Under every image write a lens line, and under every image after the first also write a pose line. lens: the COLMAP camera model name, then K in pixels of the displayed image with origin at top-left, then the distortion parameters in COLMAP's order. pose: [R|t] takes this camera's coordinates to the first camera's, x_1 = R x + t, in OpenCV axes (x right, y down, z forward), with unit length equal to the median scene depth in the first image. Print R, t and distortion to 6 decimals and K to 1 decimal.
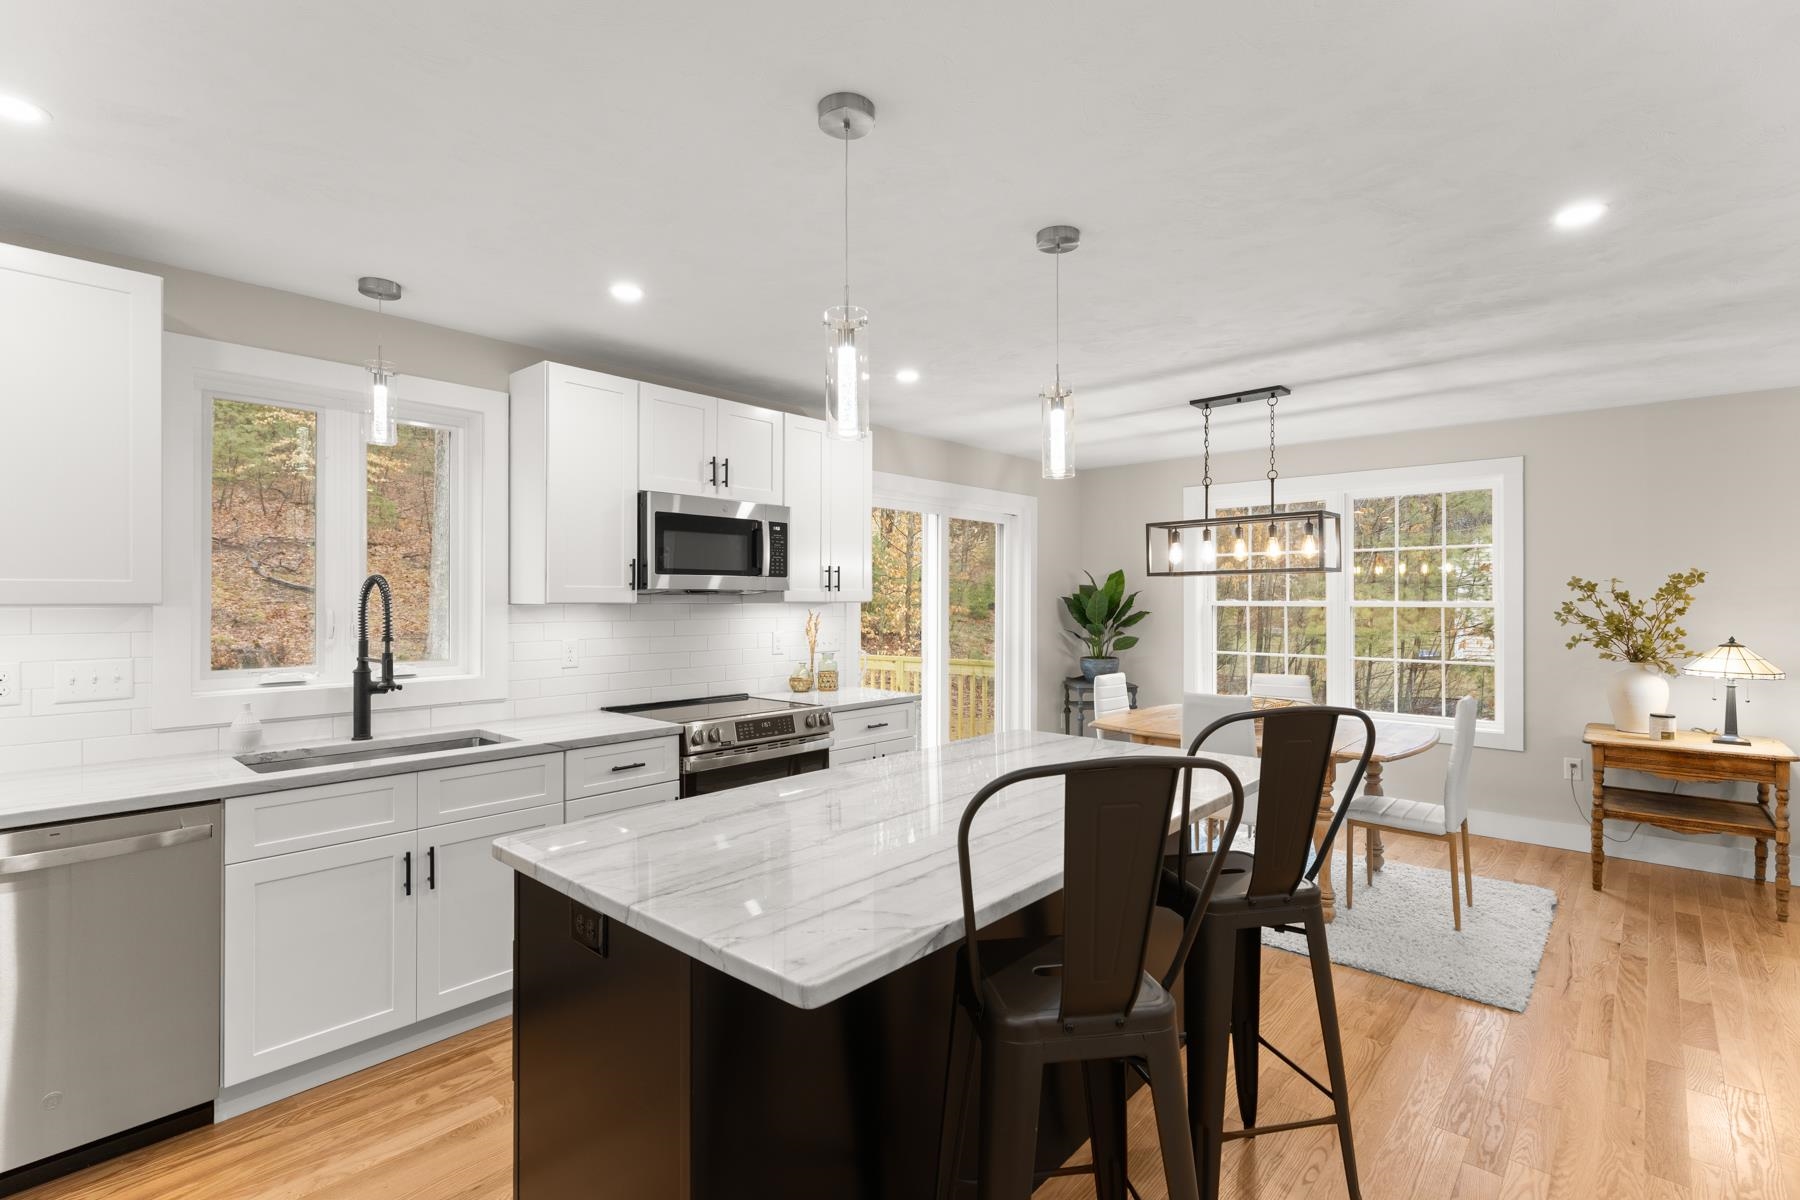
lens RADIAL K [[826.6, 0, 889.9], [0, 826.6, 598.4], [0, 0, 1]] dist [0.007170, -0.001091]
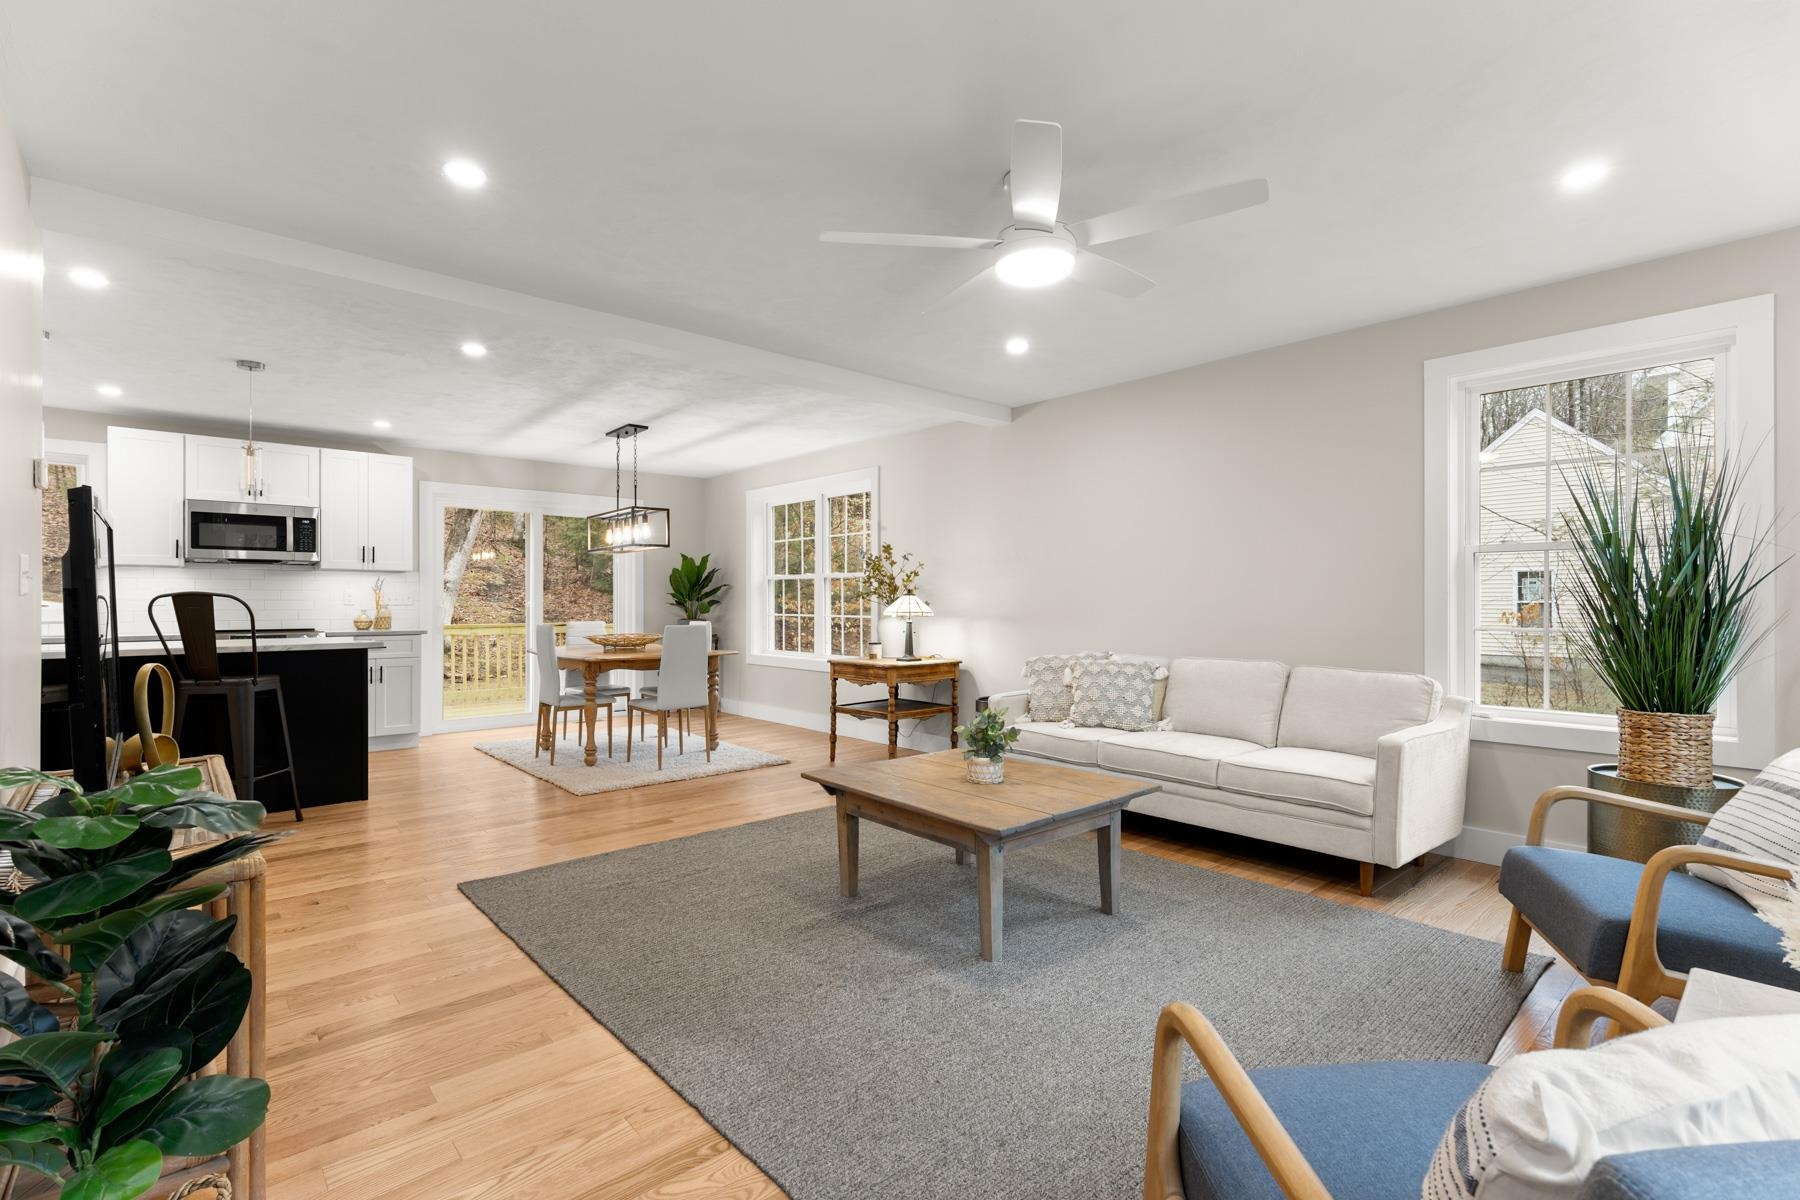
lens RADIAL K [[826.6, 0, 898.9], [0, 826.6, 601.4], [0, 0, 1]] dist [0.007170, -0.001091]
pose [[0.993995, -0.000772, -0.109421, 1.123482], [0.000826, 1.000000, 0.000455, 0.065864], [0.109421, -0.000542, 0.993995, -0.442725]]
